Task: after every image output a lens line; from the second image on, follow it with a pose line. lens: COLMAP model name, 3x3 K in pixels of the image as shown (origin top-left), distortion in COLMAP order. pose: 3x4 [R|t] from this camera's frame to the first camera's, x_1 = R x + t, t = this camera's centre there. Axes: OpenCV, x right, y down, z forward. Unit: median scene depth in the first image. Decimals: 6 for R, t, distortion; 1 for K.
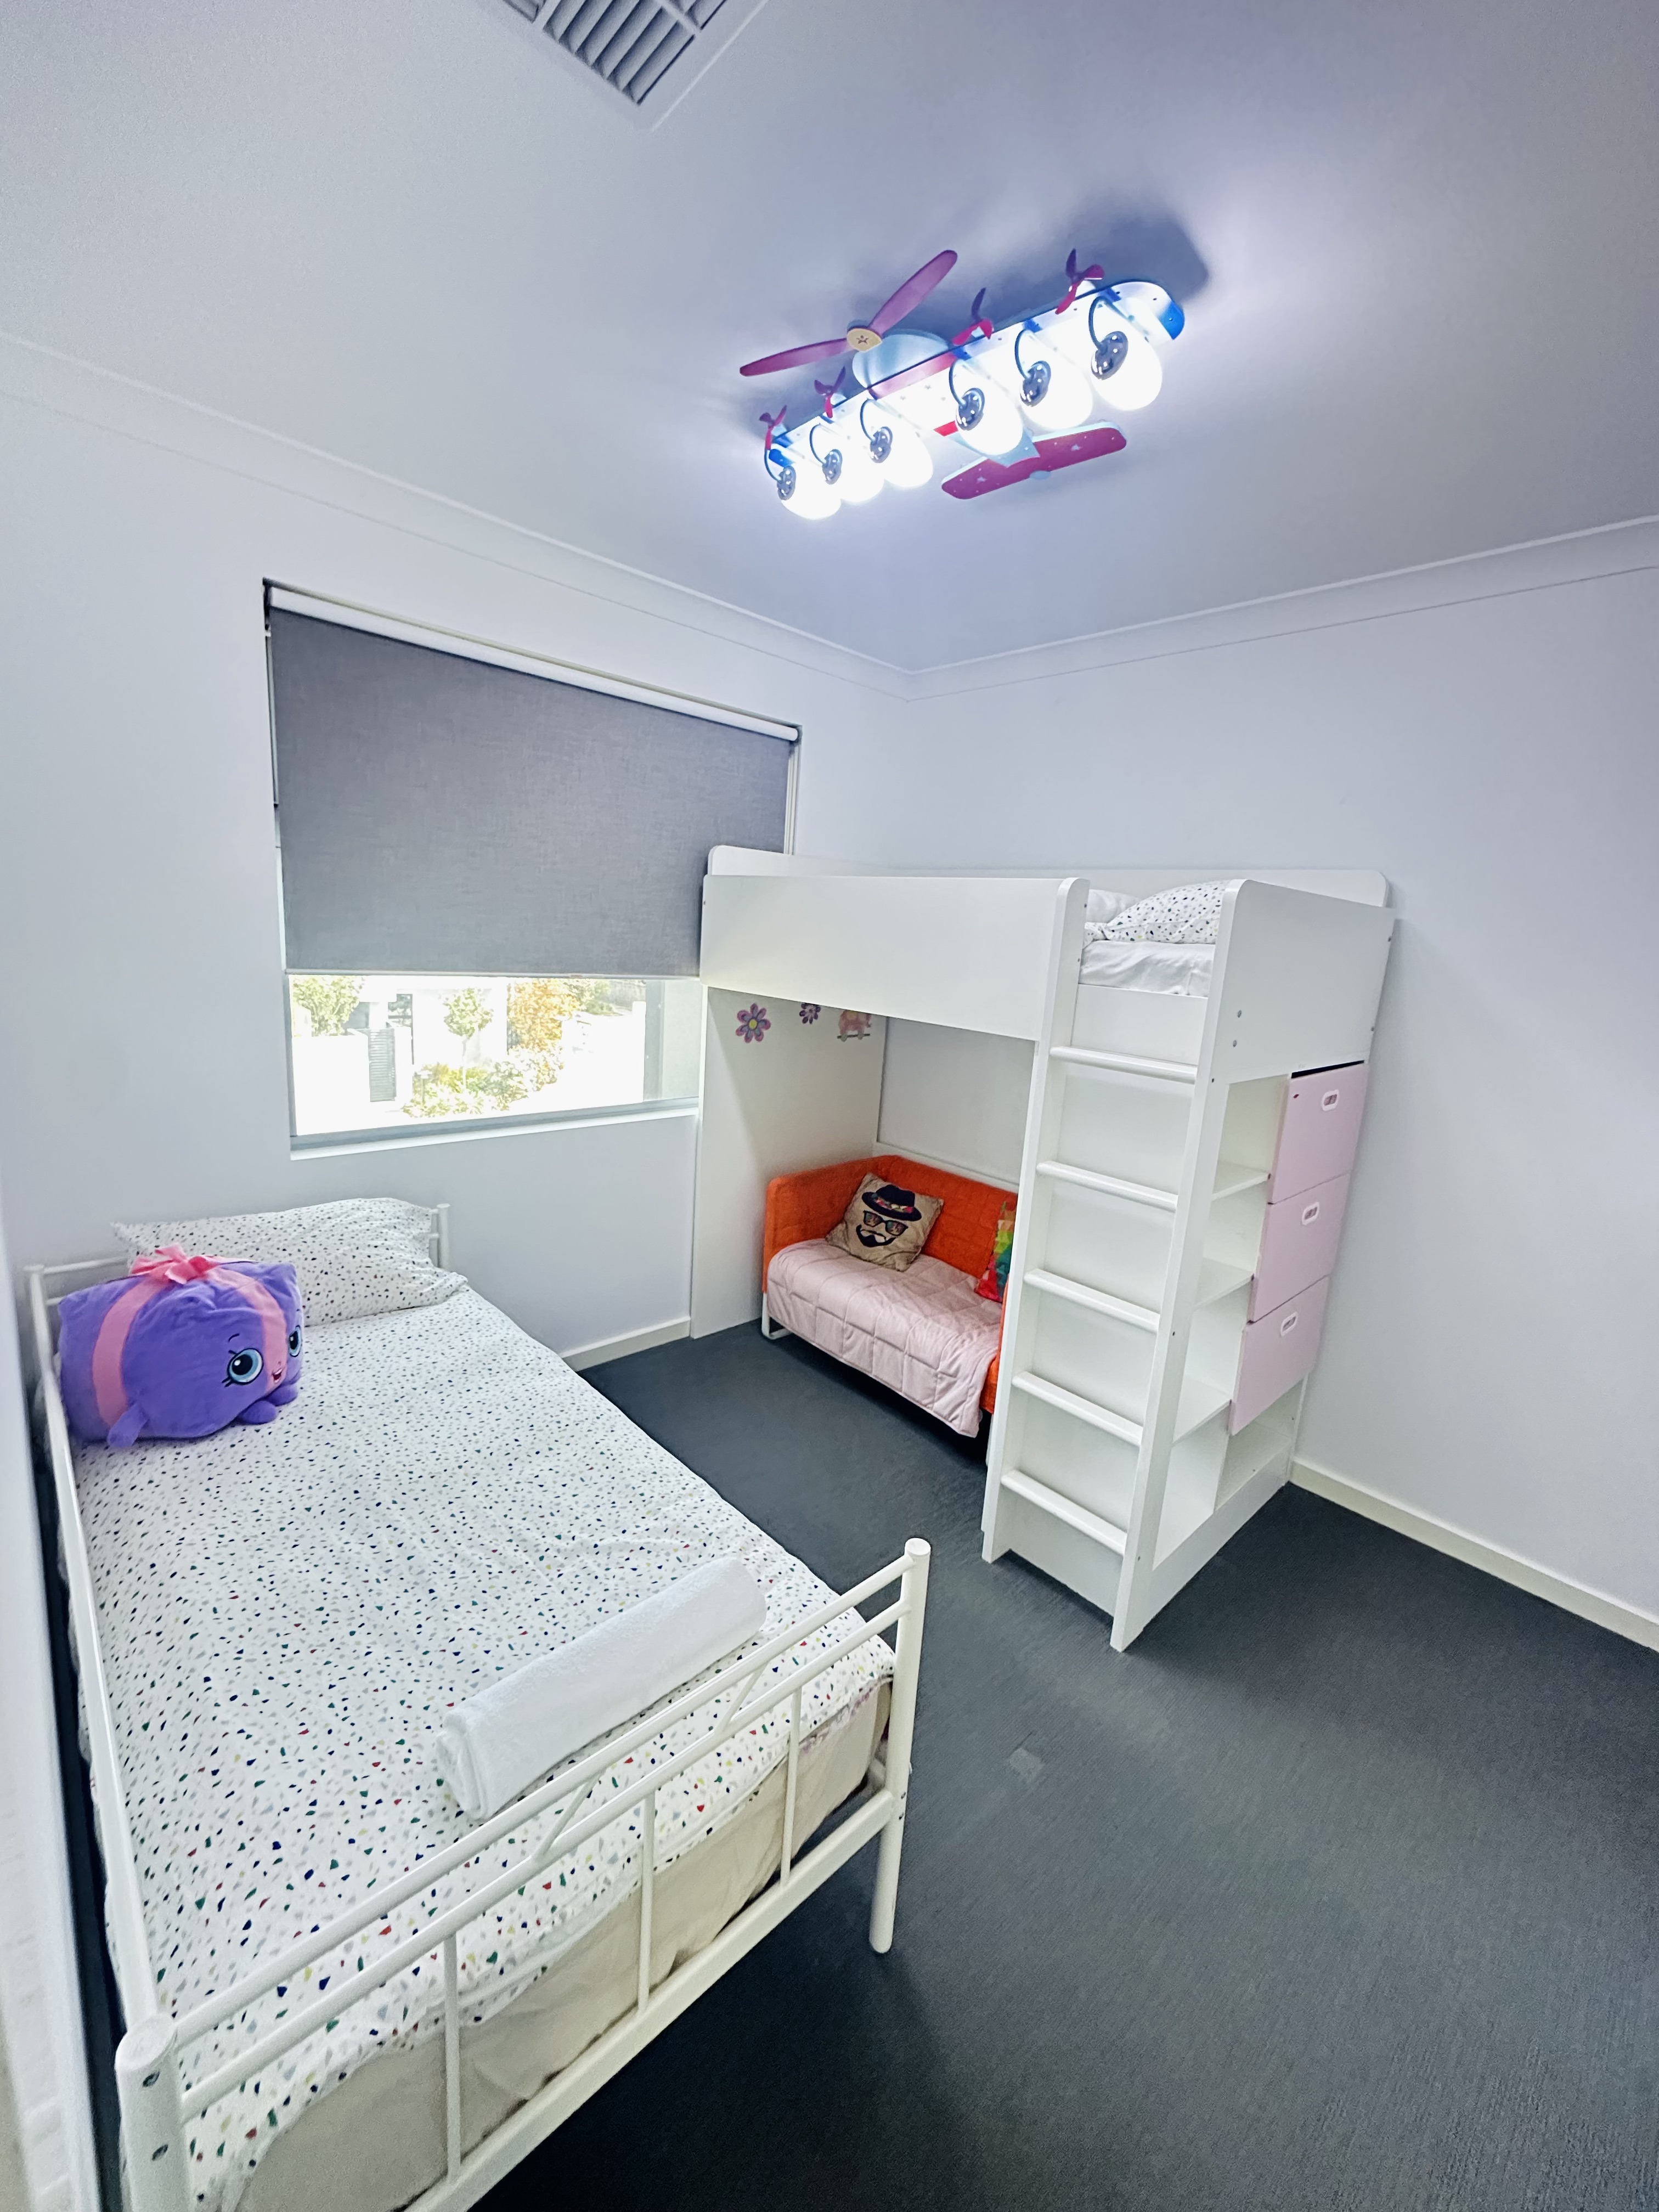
lens RADIAL K [[887.3, 0, 828.8], [0, 887.3, 1109.2], [0, 0, 1]] dist [0.000014, 0.000166]
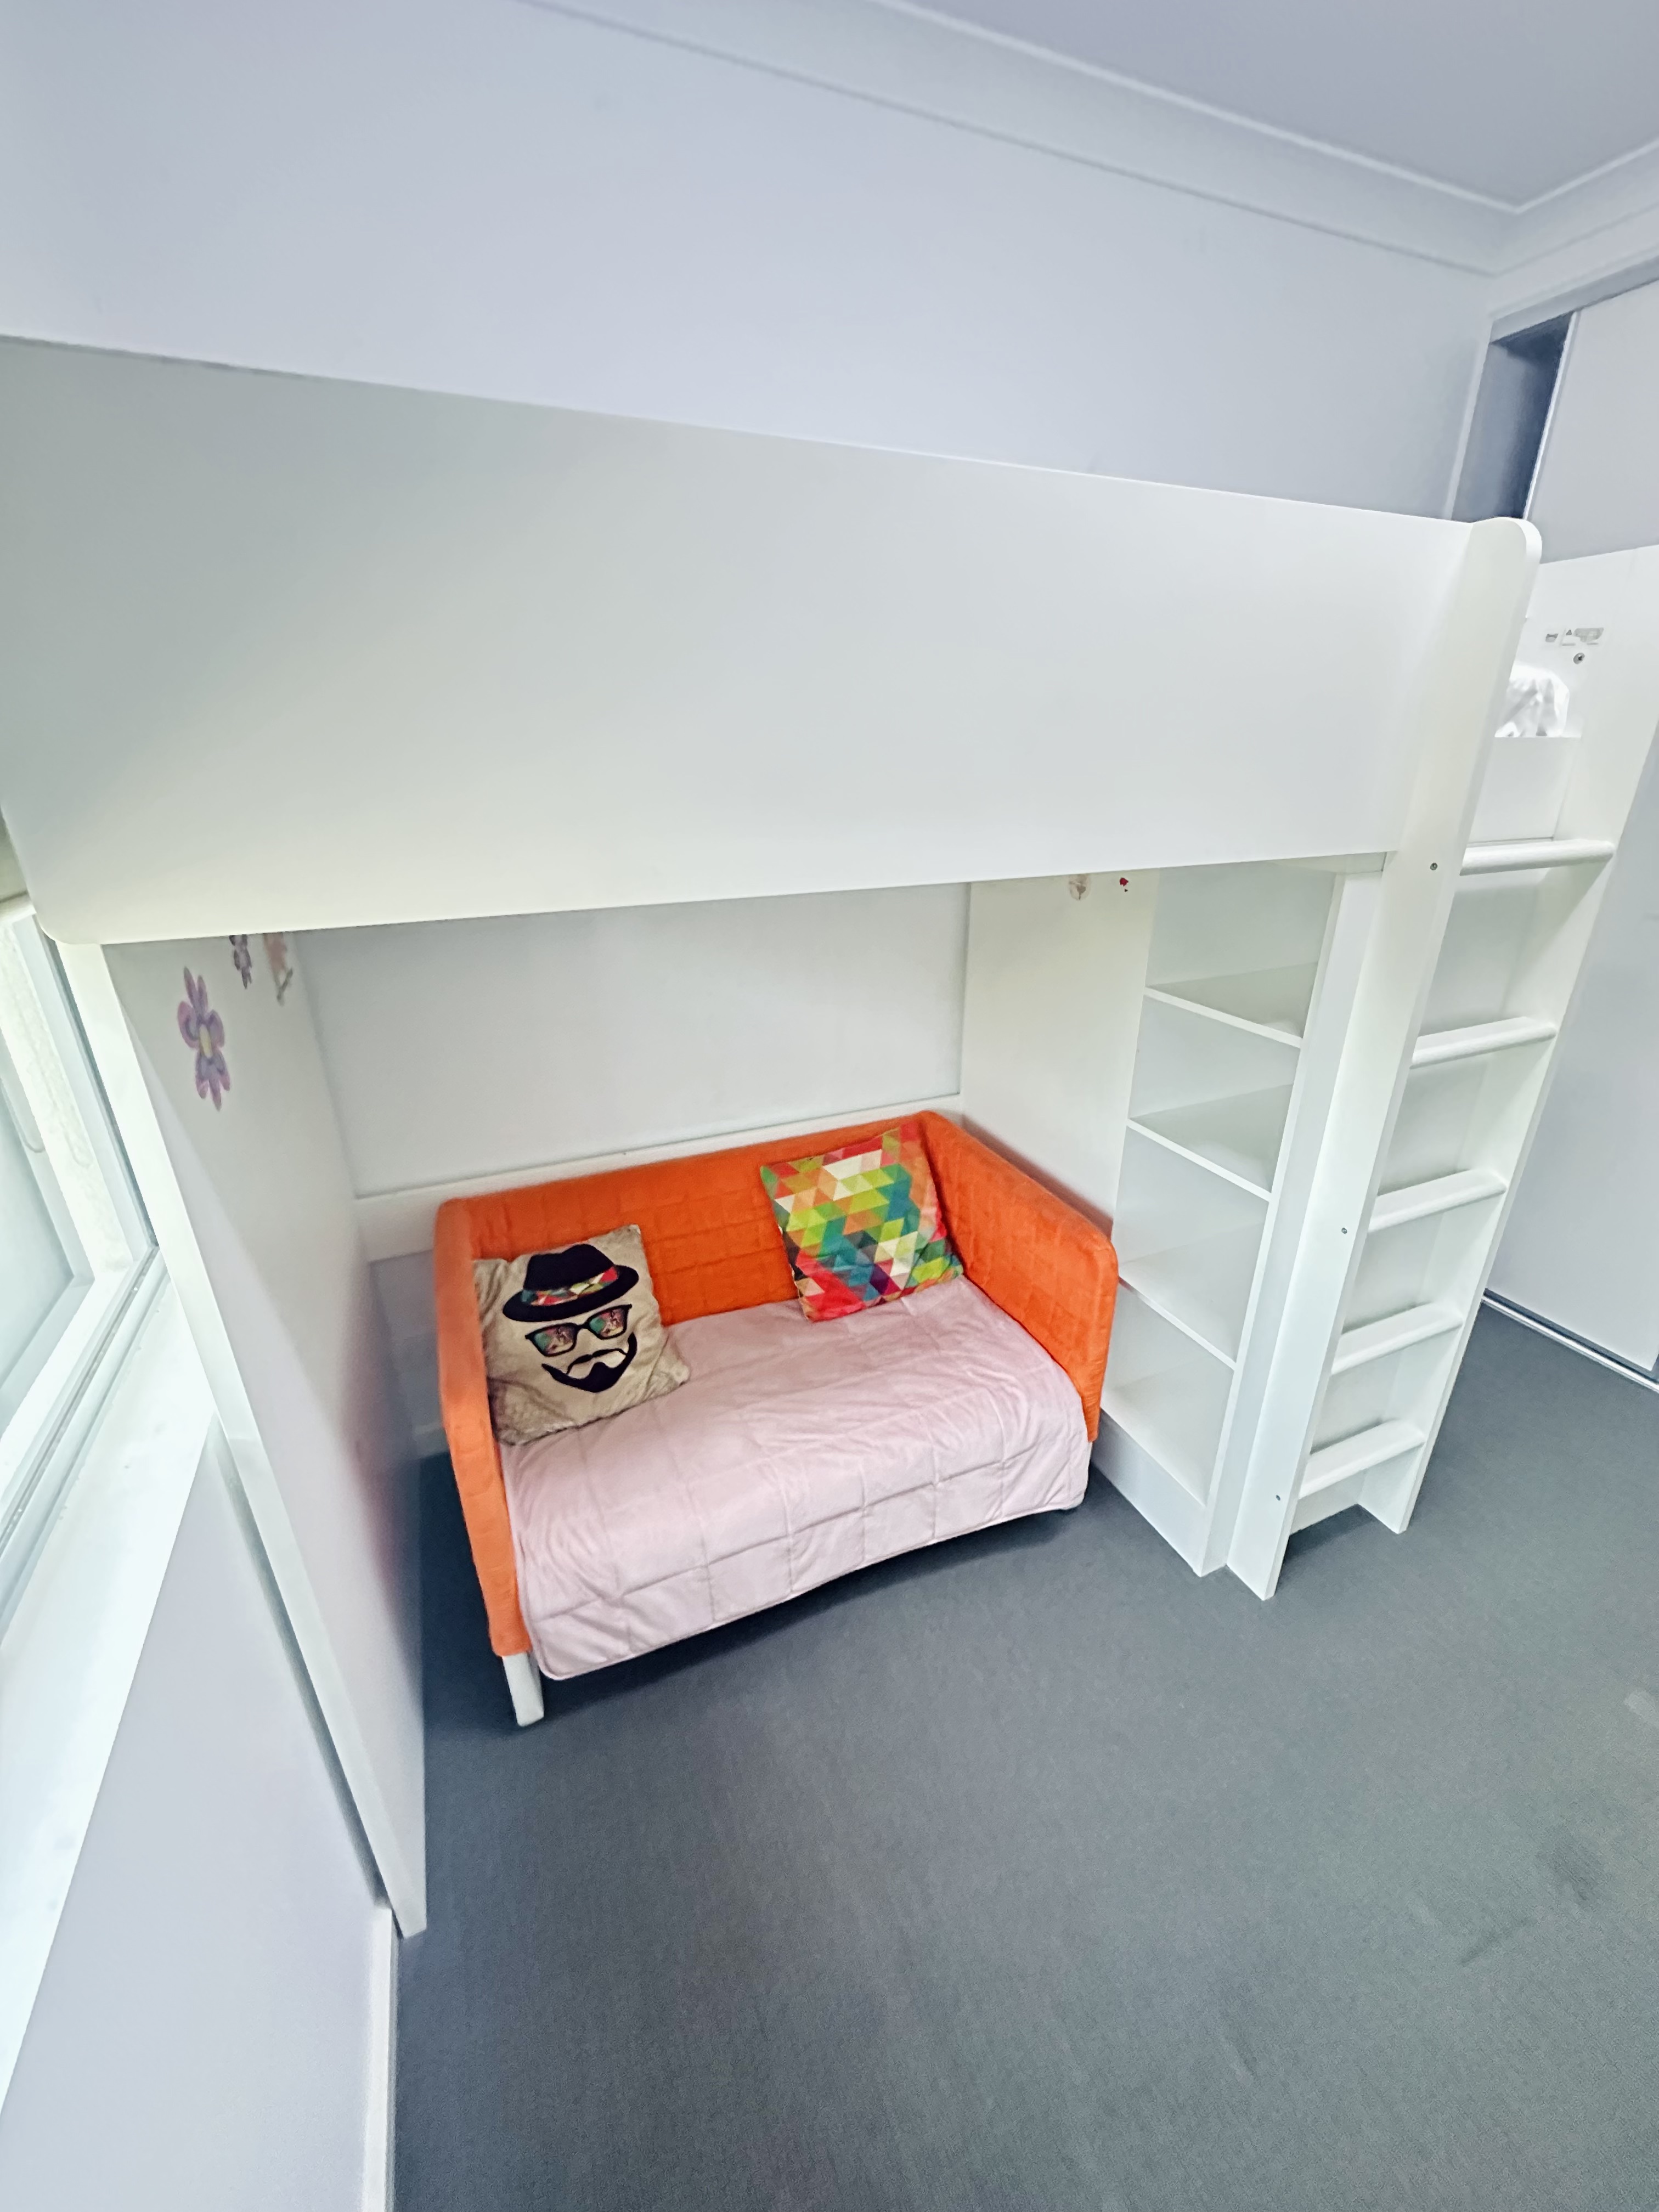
lens RADIAL K [[887.3, 0, 828.8], [0, 887.3, 1109.2], [0, 0, 1]] dist [0.000014, 0.000166]
pose [[0.329619, -0.421796, 0.844654, -0.256159], [0.223160, 0.904109, 0.364400, -0.129424], [-0.917361, 0.068380, 0.392139, 0.682905]]
